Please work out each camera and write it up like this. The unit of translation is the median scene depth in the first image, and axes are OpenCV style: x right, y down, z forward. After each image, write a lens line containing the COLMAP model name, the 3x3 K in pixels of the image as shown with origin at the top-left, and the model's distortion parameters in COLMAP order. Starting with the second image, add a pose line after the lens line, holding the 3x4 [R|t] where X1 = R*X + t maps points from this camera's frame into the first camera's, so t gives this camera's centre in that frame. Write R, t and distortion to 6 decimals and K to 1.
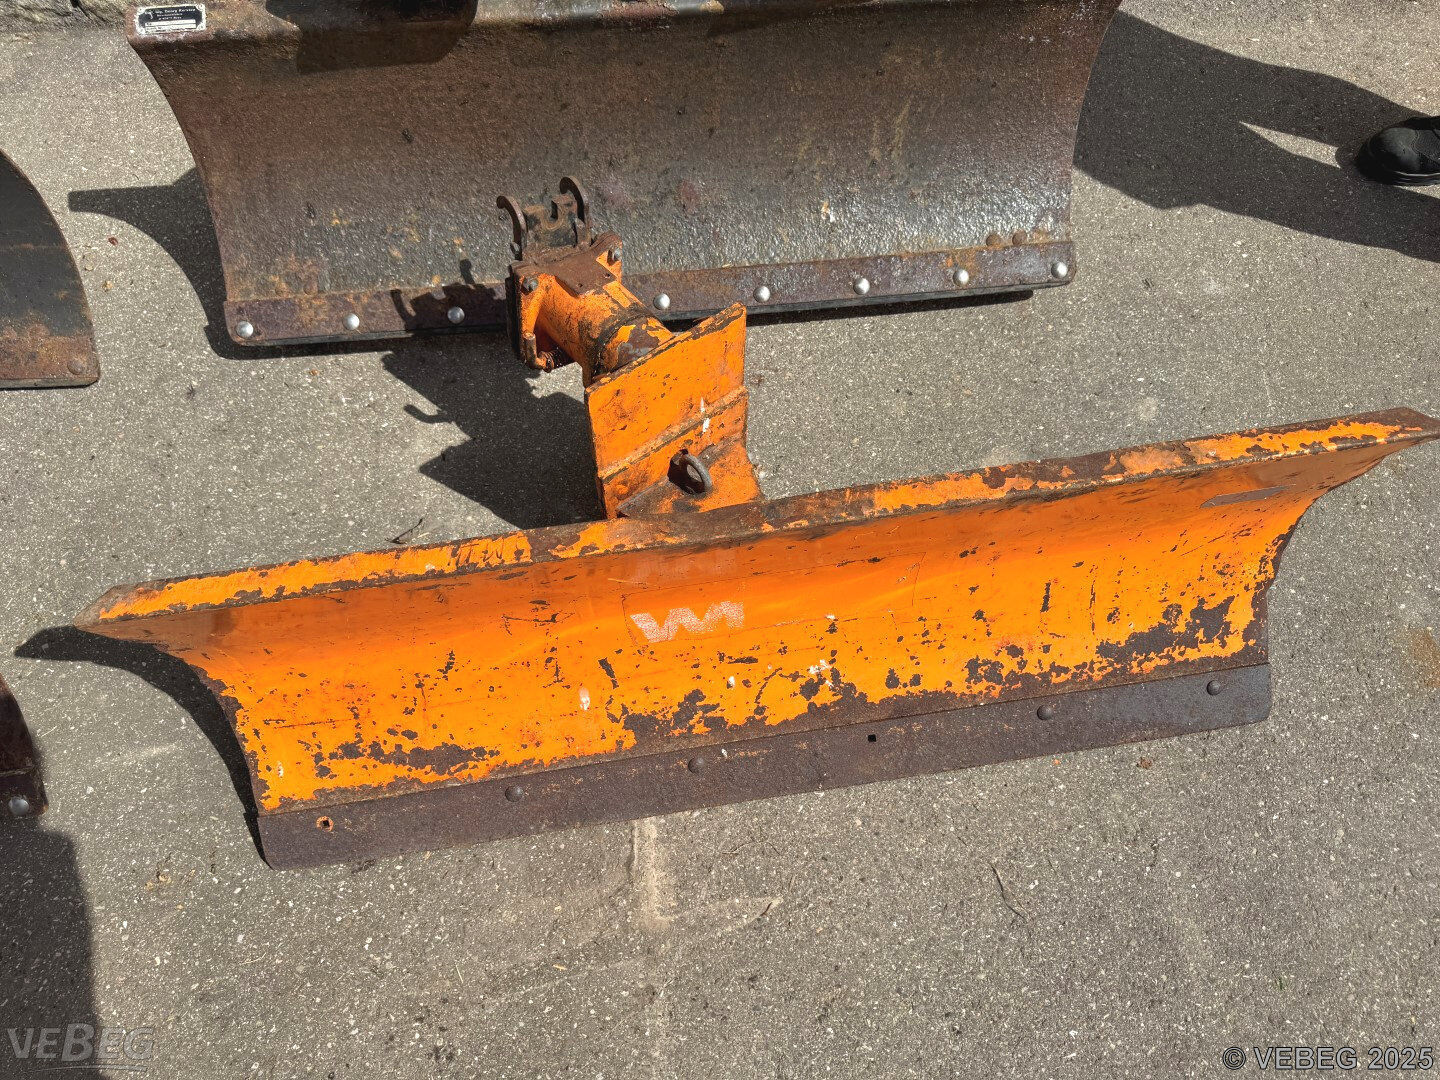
lens RADIAL K [[1038.8, 0, 716.7], [0, 1038.8, 549.2], [0, 0, 1]] dist [0.019667, -0.026750]
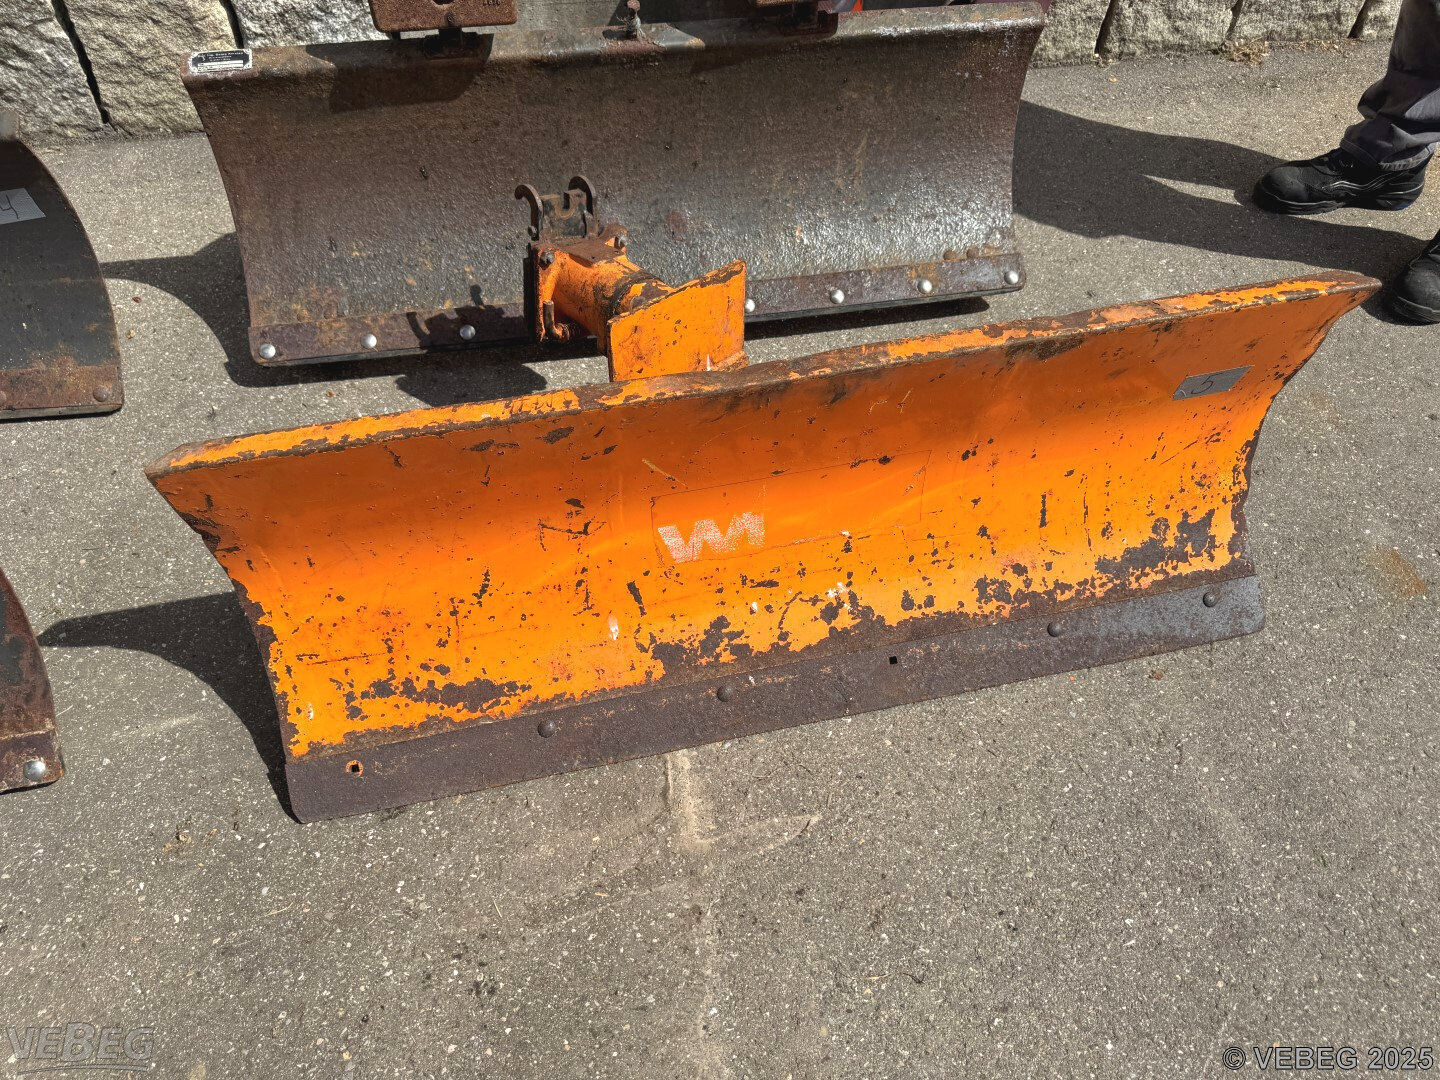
lens RADIAL K [[1038.8, 0, 717.3], [0, 1038.8, 541.5], [0, 0, 1]] dist [0.019667, -0.026750]
pose [[0.997214, -0.053123, 0.052374, -0.071764], [0.062961, 0.975898, -0.208947, 0.271627], [-0.040012, 0.211663, 0.976523, -0.019359]]
